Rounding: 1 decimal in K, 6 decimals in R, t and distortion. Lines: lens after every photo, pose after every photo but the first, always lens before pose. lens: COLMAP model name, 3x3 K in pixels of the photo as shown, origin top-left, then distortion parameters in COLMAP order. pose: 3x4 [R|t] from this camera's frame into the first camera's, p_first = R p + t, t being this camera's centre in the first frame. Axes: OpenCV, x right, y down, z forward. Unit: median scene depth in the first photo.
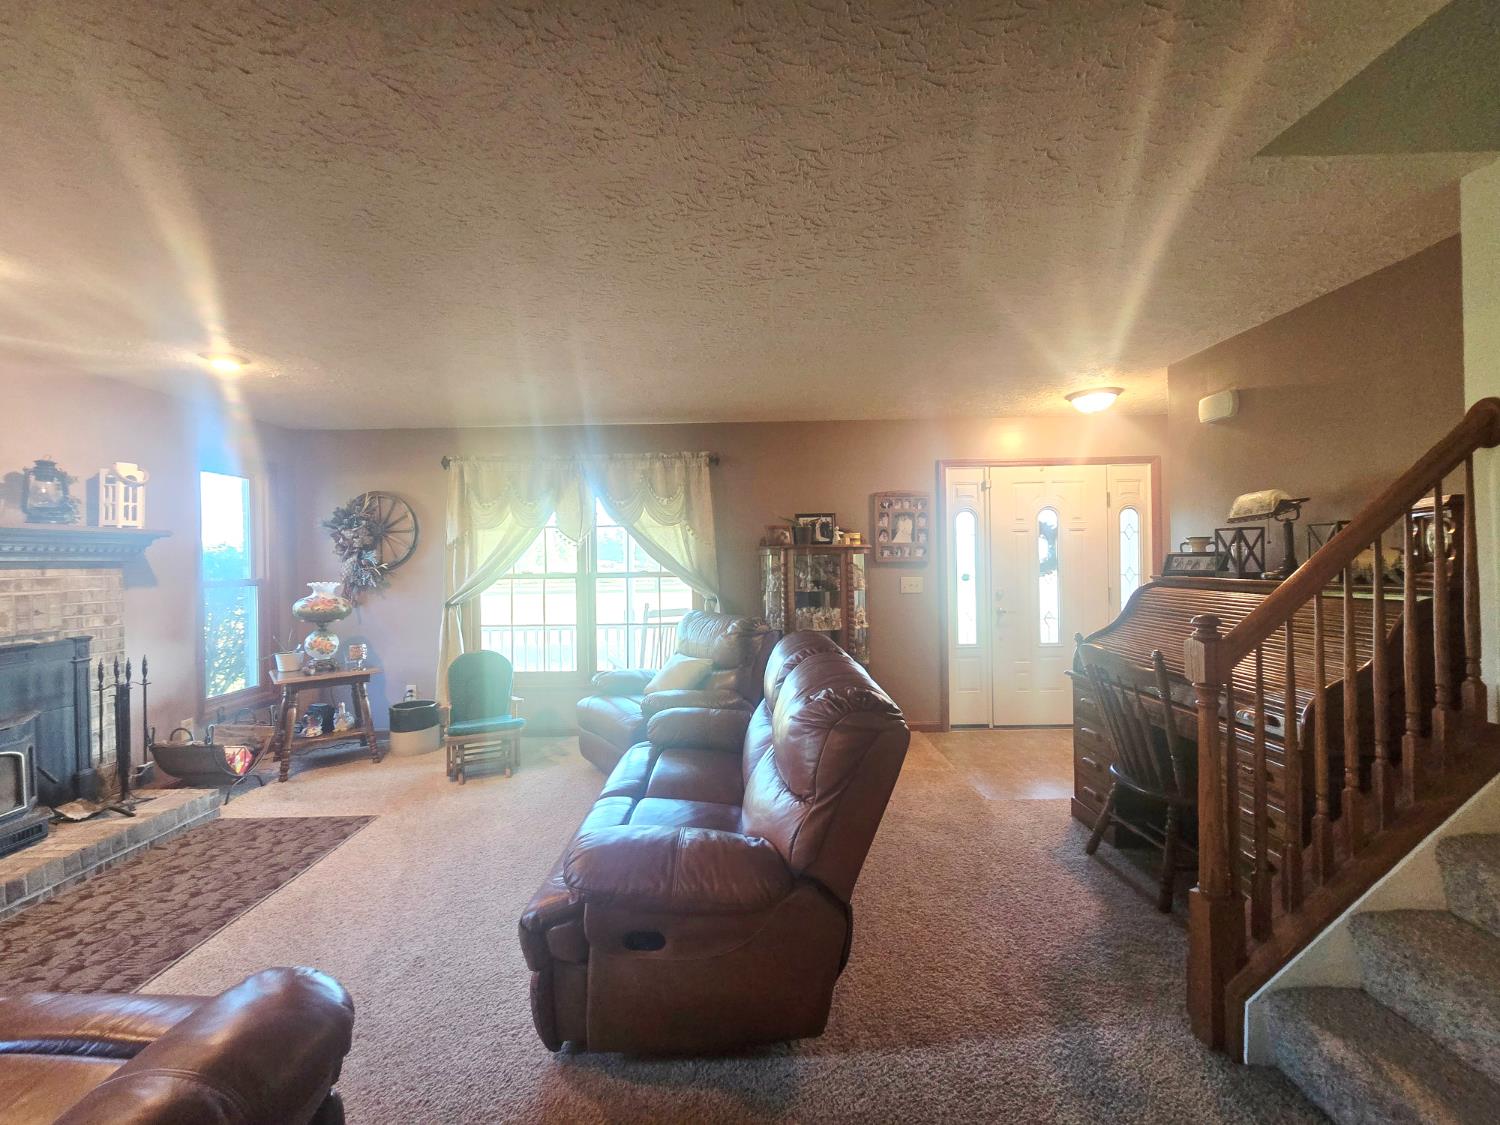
lens RADIAL K [[611.0, 0, 744.5], [0, 611.0, 559.0], [0, 0, 1]] dist [-0.001732, 0.000266]
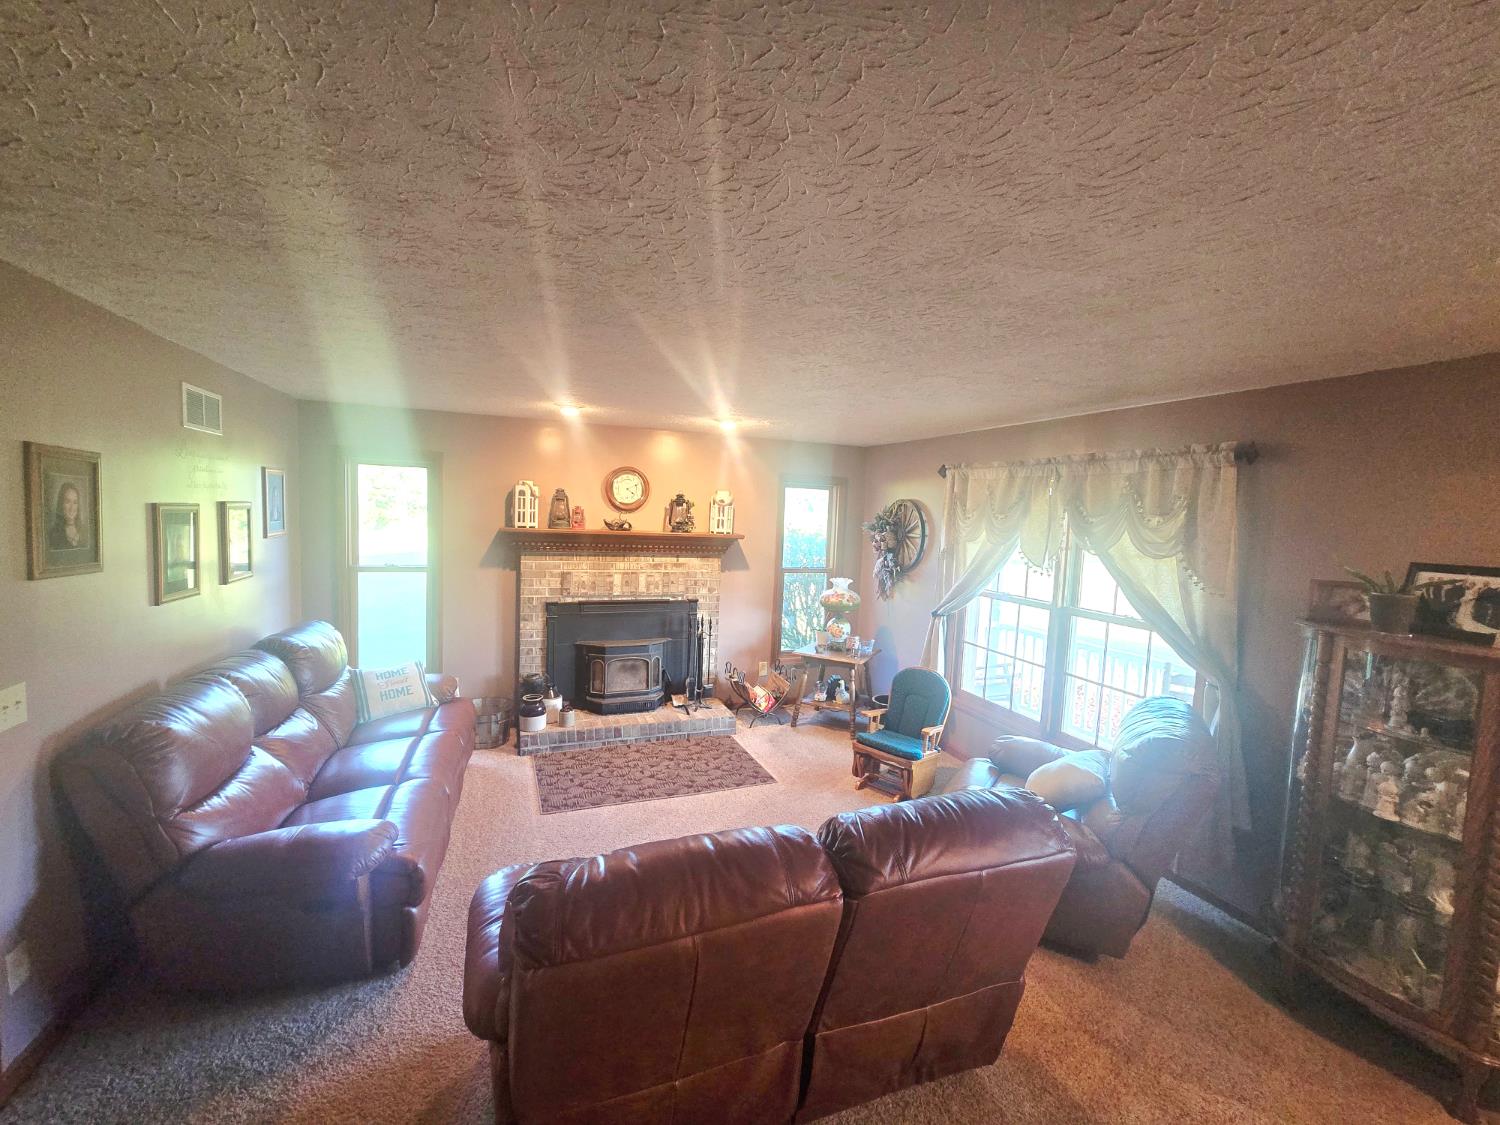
lens RADIAL K [[611.0, 0, 747.3], [0, 611.0, 562.1], [0, 0, 1]] dist [-0.001732, 0.000266]
pose [[0.369543, 0.106333, -0.923110, 0.457969], [-0.050307, 0.994263, 0.094390, -0.127914], [0.927851, 0.011557, 0.372772, 0.479226]]
